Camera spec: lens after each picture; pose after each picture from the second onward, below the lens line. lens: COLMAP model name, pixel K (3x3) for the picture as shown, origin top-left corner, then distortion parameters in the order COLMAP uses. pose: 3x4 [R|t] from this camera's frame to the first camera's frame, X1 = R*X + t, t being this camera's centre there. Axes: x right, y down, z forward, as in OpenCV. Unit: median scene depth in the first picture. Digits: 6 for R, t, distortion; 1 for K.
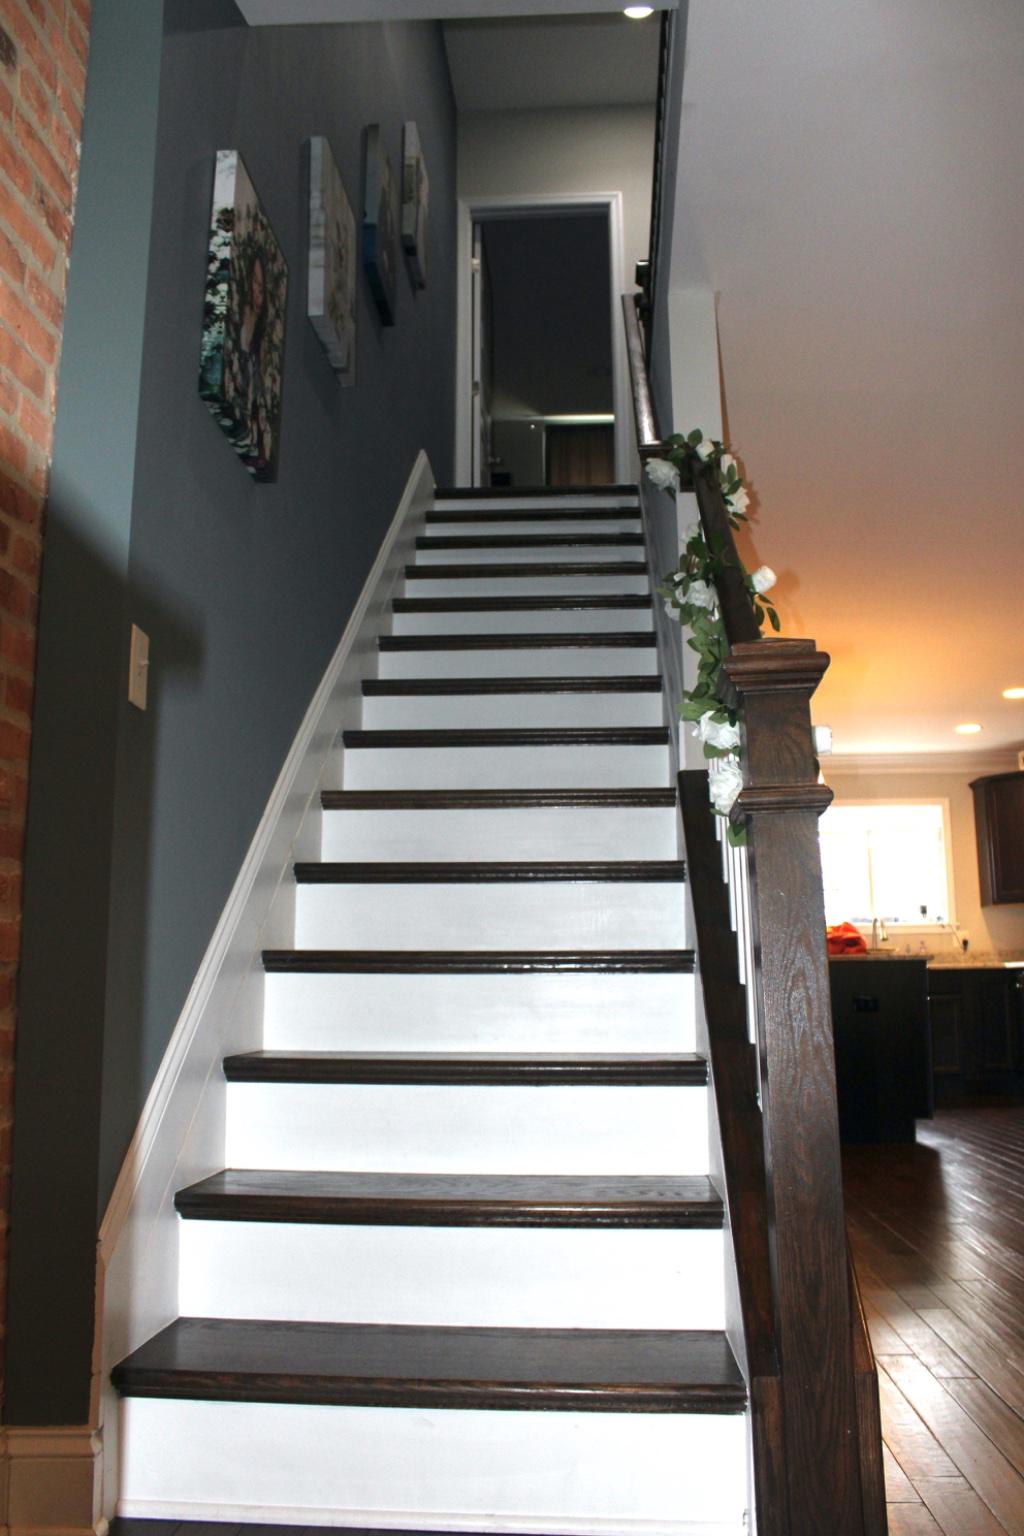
lens RADIAL K [[1286.9, 0, 512.0], [0, 1286.9, 768.0], [0, 0, 1]] dist [-0.168874, 0.156388]
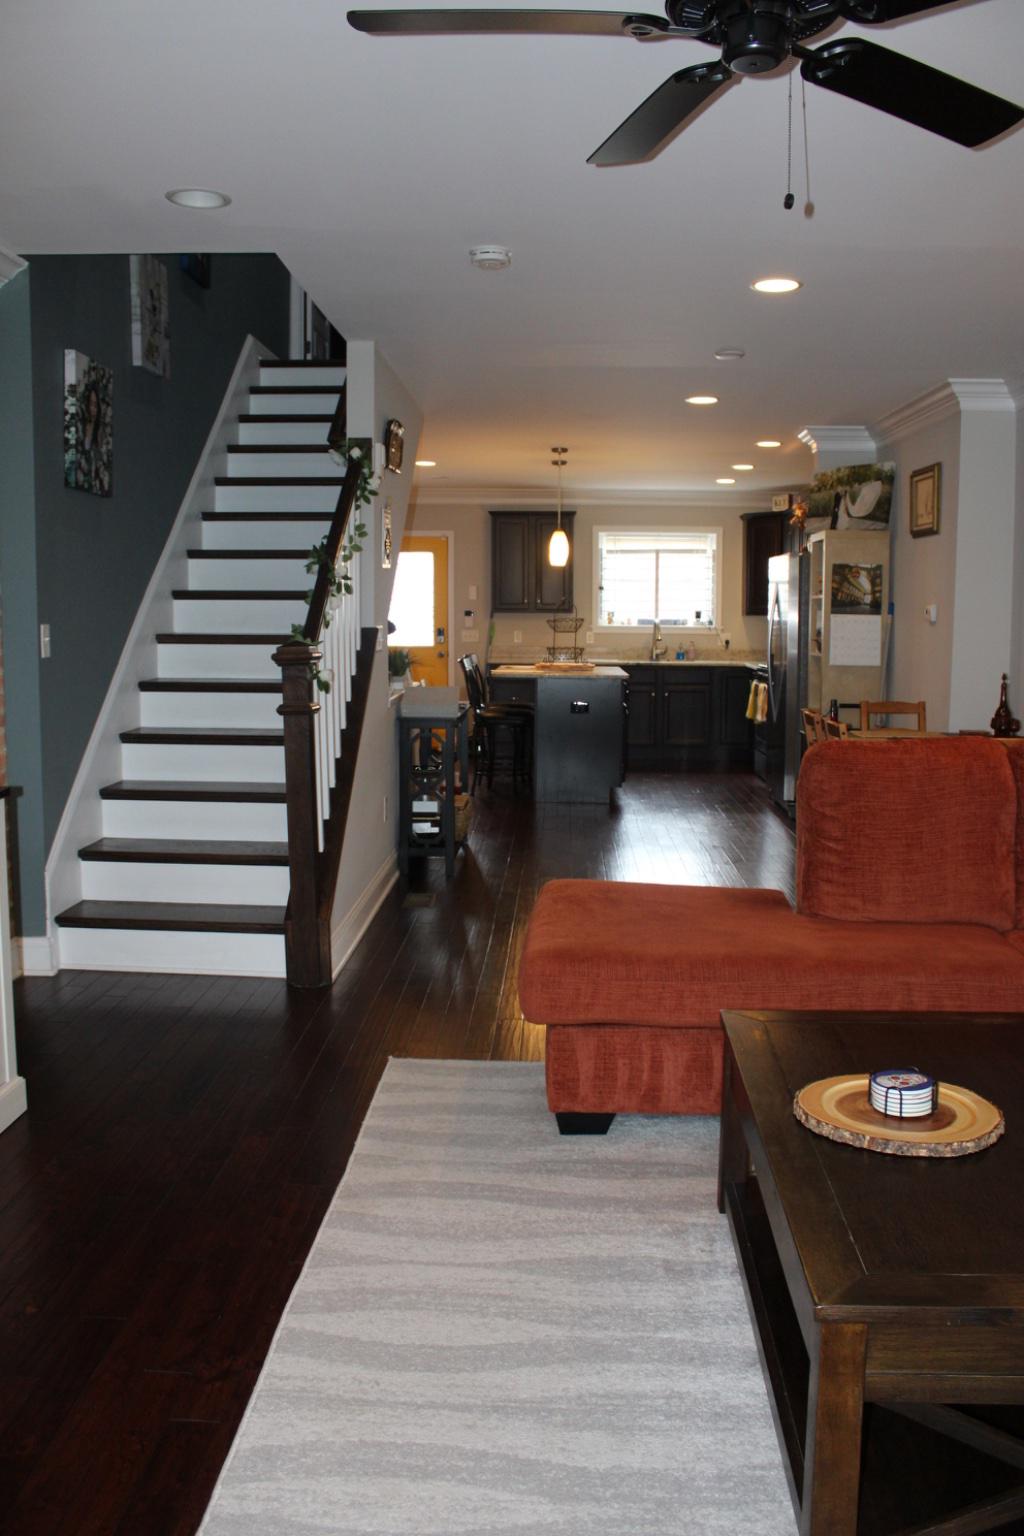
lens RADIAL K [[1286.9, 0, 512.0], [0, 1286.9, 768.0], [0, 0, 1]] dist [-0.168874, 0.156388]
pose [[0.999510, 0.007460, 0.030411, 0.372384], [-0.015935, 0.957218, 0.288930, -0.400791], [-0.026954, -0.289273, 0.956867, -0.986783]]
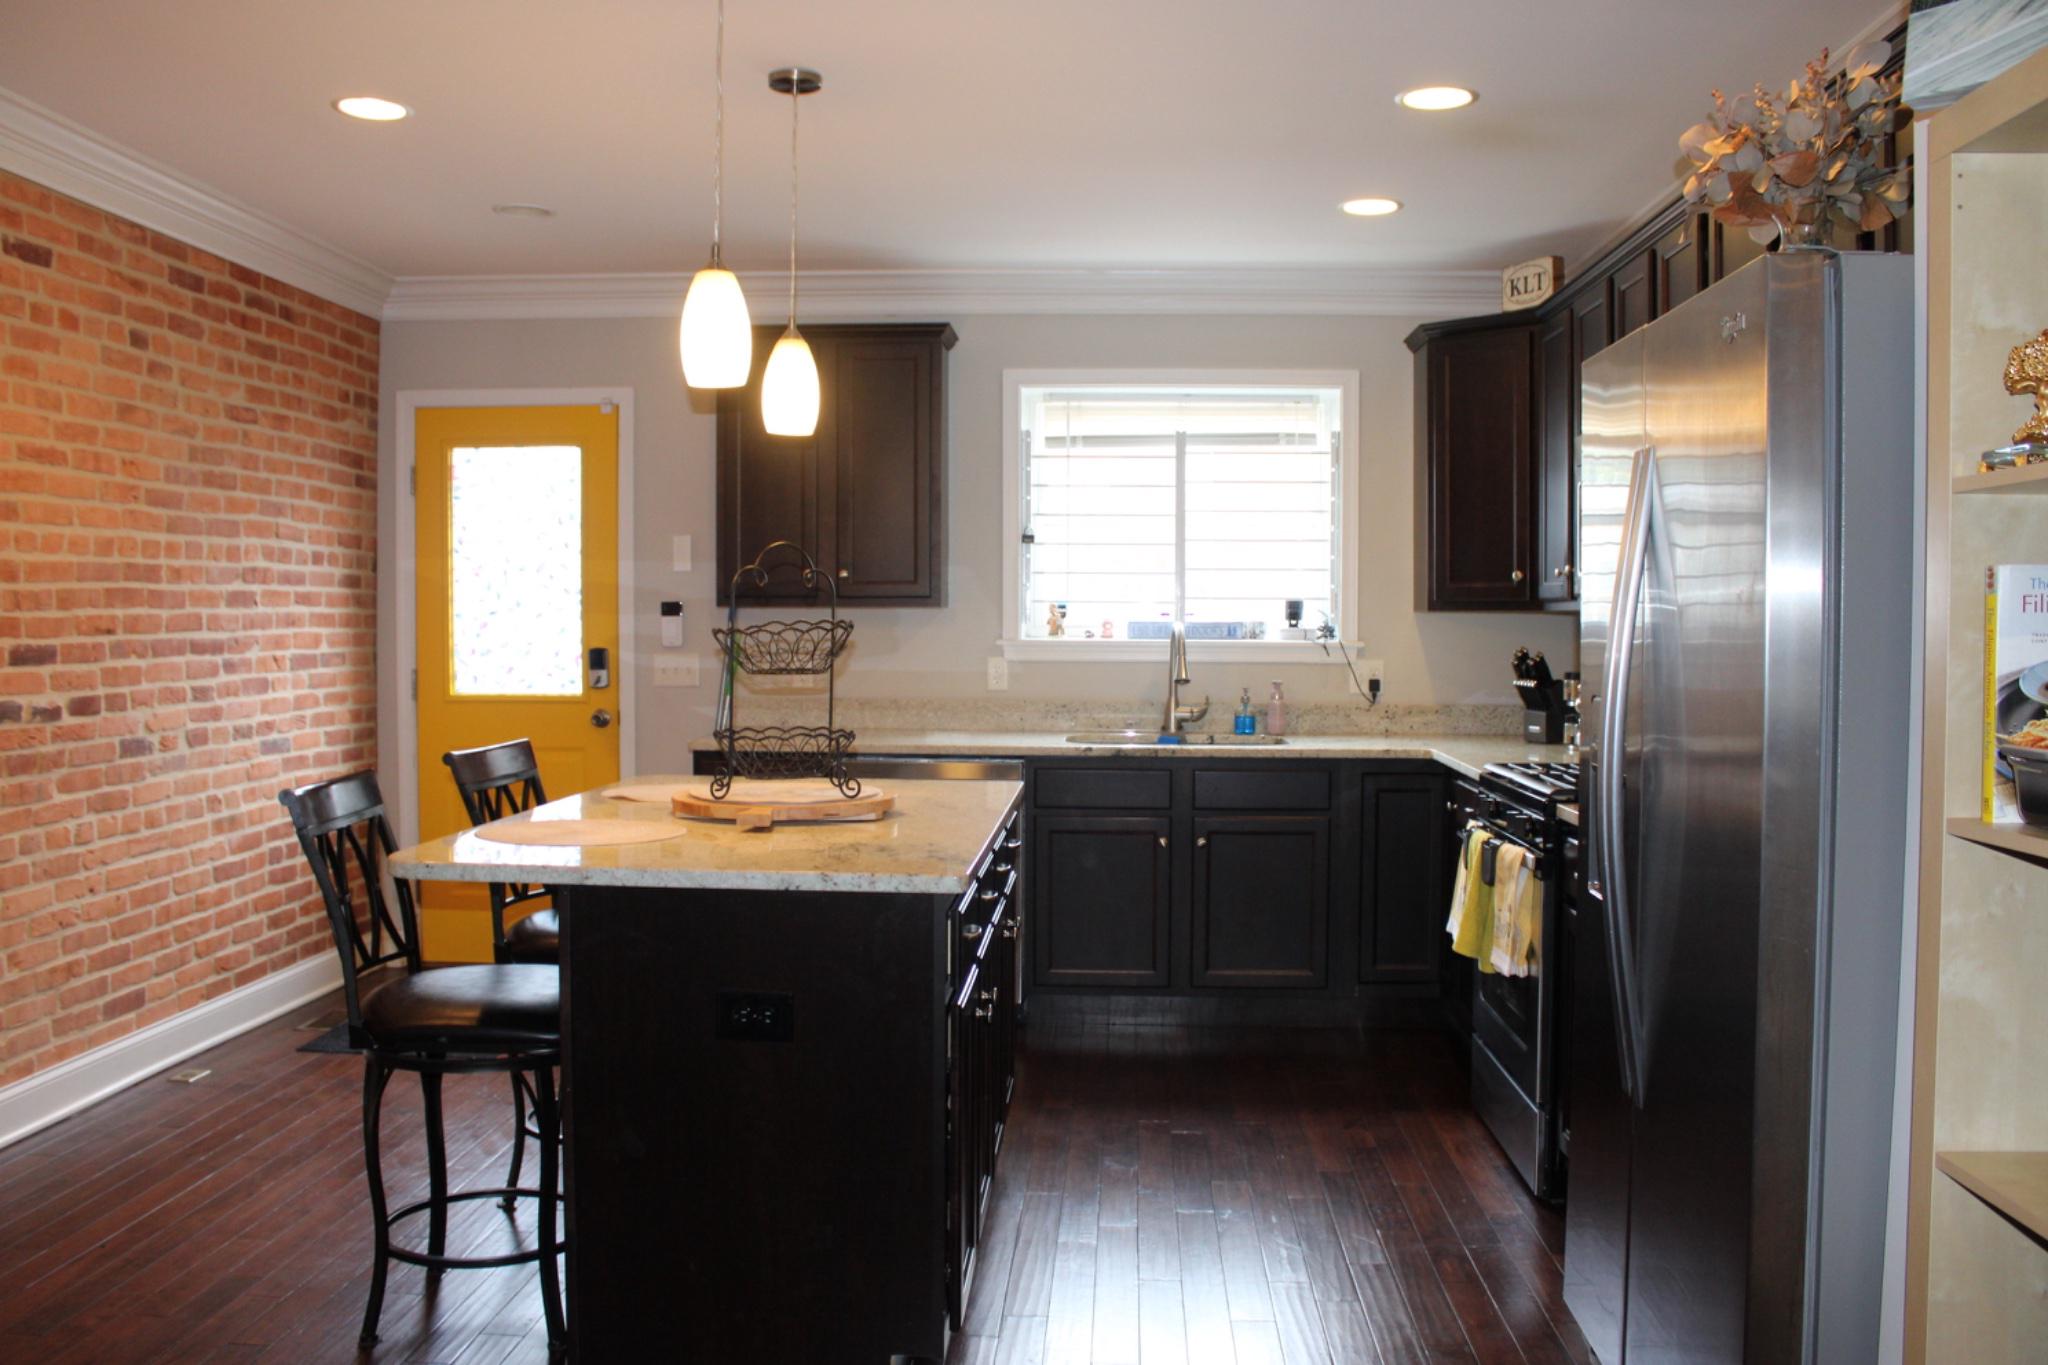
lens RADIAL K [[1715.8, 0, 1029.9], [0, 1715.8, 695.4], [0, 0, 1]] dist [-0.168874, 0.156388]
pose [[0.999857, 0.010336, 0.013401, 0.810269], [-0.013010, 0.975848, 0.218062, 0.023616], [-0.010823, -0.218205, 0.975843, 1.393912]]
